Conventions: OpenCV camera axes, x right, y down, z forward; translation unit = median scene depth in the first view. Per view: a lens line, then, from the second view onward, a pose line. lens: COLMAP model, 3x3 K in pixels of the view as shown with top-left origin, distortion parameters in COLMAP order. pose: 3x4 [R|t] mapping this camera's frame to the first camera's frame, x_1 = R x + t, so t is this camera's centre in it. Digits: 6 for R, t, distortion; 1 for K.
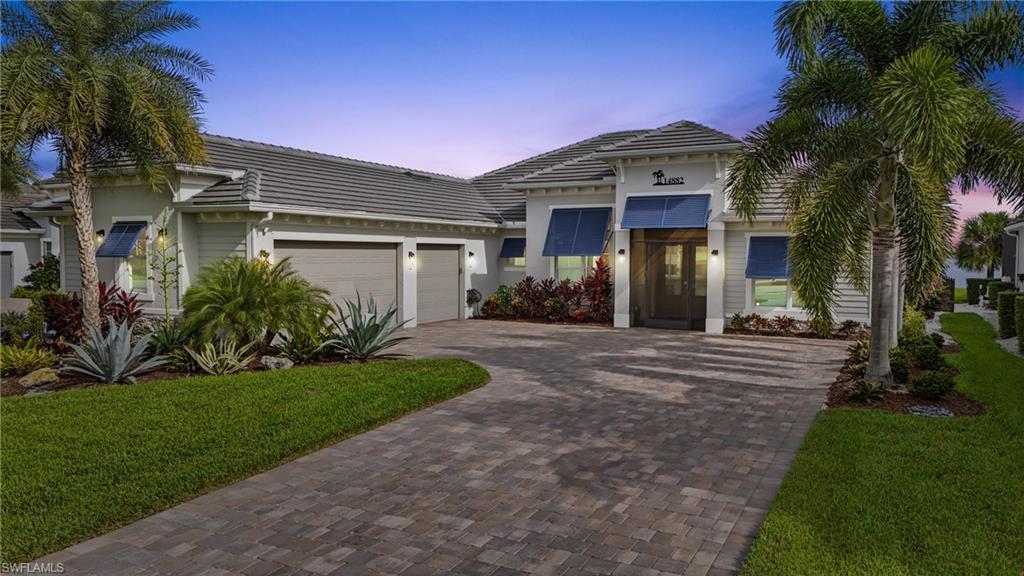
lens RADIAL K [[764.3, 0, 512.0], [0, 764.3, 288.0], [0, 0, 1]] dist [0.072527, -0.000750]
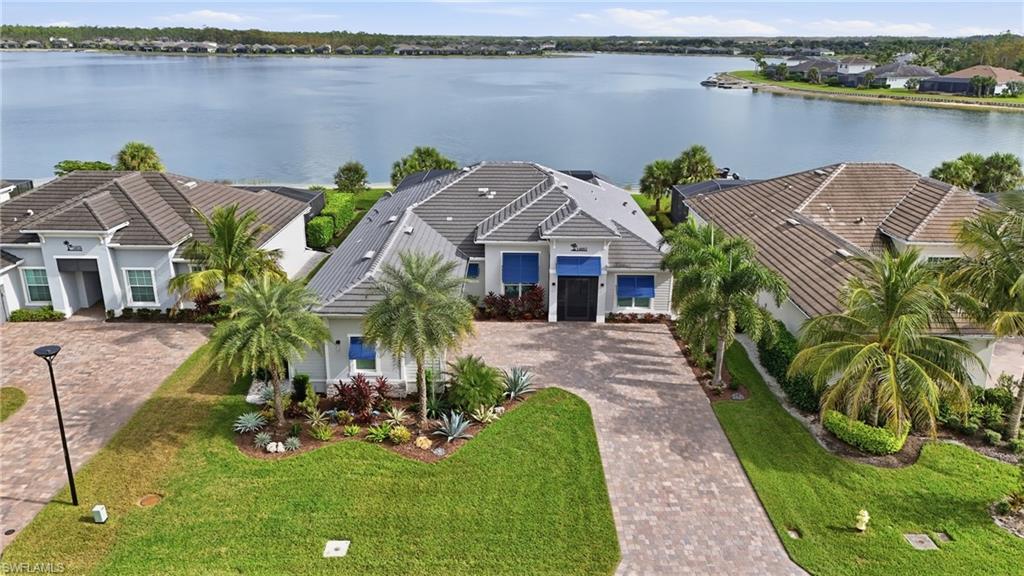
lens RADIAL K [[764.3, 0, 512.0], [0, 764.3, 288.0], [0, 0, 1]] dist [0.072527, -0.000750]
pose [[0.883499, -0.147724, 0.444531, -0.839153], [0.017632, 0.958787, 0.283577, -0.611924], [-0.468102, -0.242702, 0.849692, -0.595169]]
